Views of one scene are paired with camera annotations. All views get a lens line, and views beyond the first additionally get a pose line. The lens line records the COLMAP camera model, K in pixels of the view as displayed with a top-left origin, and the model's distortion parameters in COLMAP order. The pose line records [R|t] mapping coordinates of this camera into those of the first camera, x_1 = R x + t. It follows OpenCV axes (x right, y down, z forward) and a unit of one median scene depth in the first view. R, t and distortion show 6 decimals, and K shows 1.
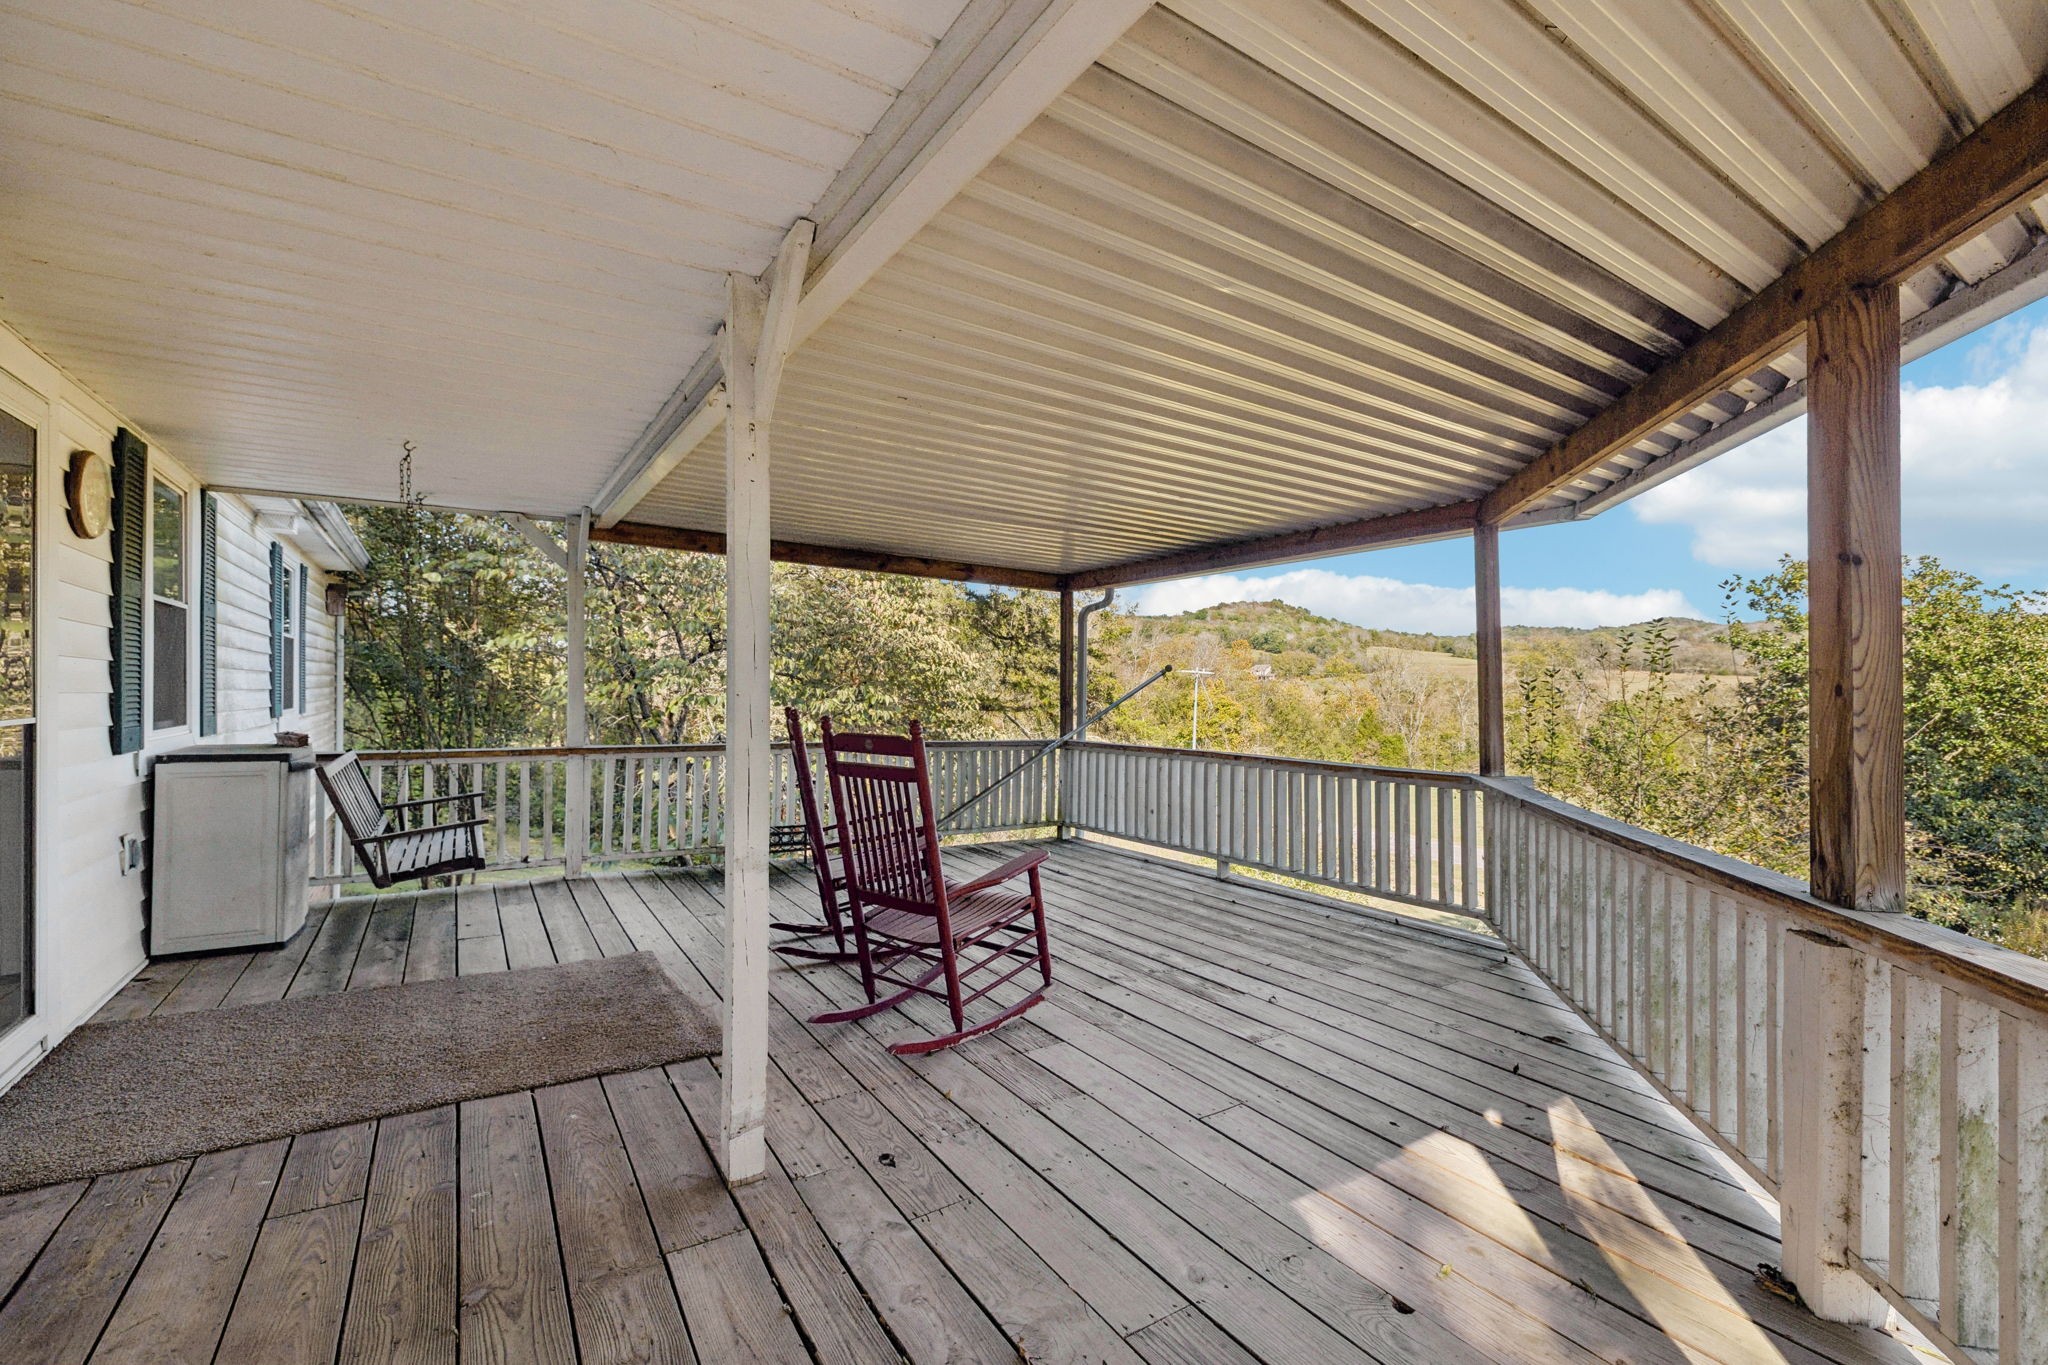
lens RADIAL K [[895.7, 0, 1024.0], [0, 895.7, 682.5], [0, 0, 1]] dist [-0.024643, 0.000336]
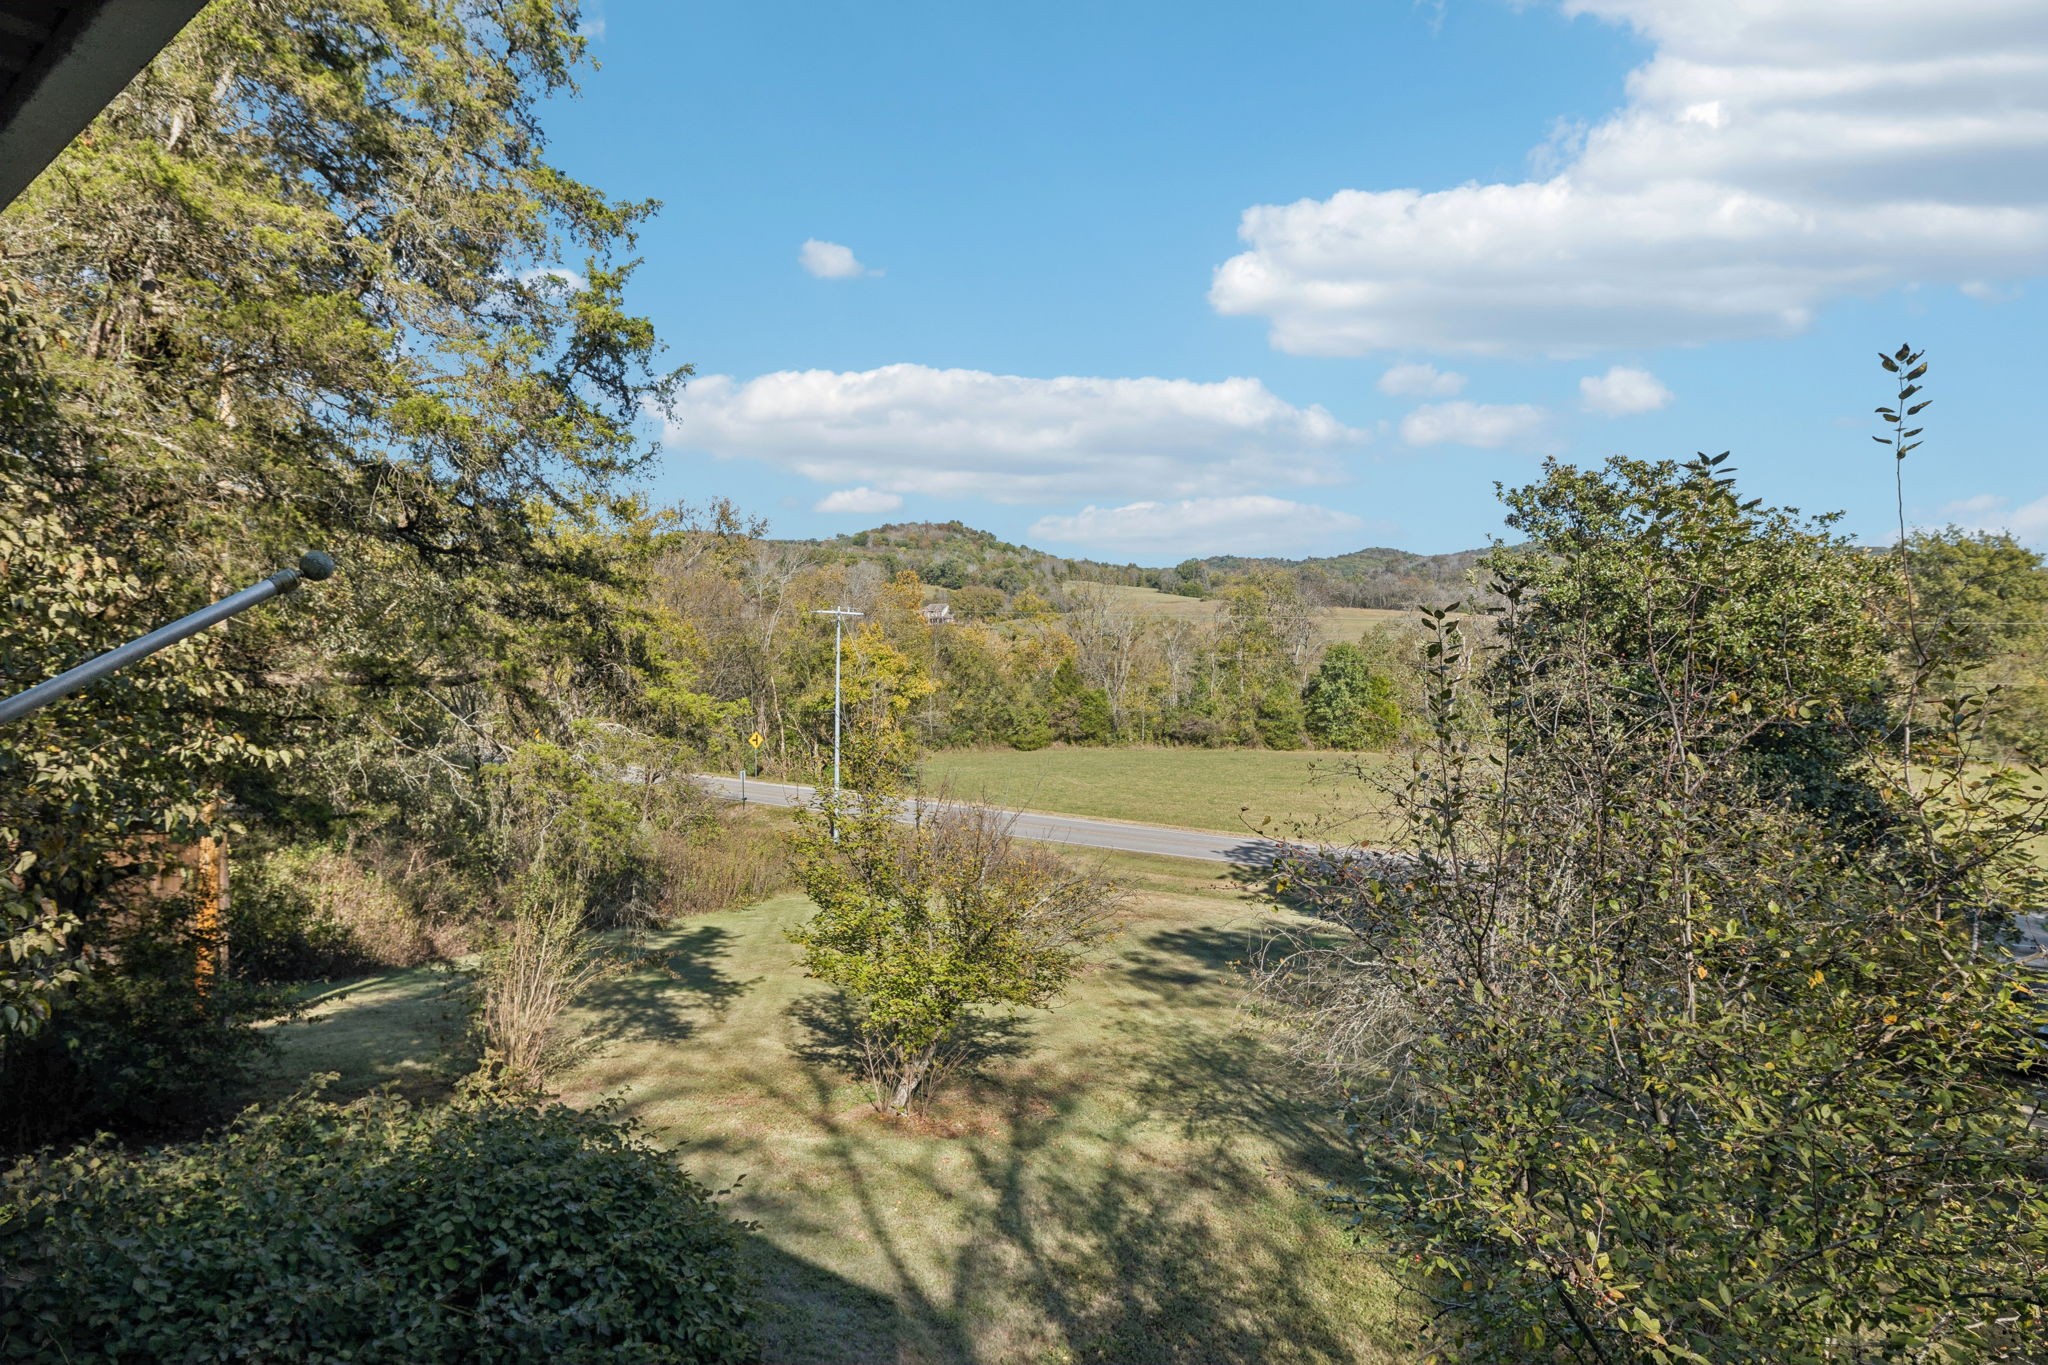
lens RADIAL K [[895.7, 0, 1024.0], [0, 895.7, 682.5], [0, 0, 1]] dist [-0.024643, 0.000336]
pose [[0.947680, -0.034217, 0.317382, 0.094787], [0.015325, 0.997969, 0.061831, 0.001958], [-0.318853, -0.053732, 0.946280, 0.250565]]
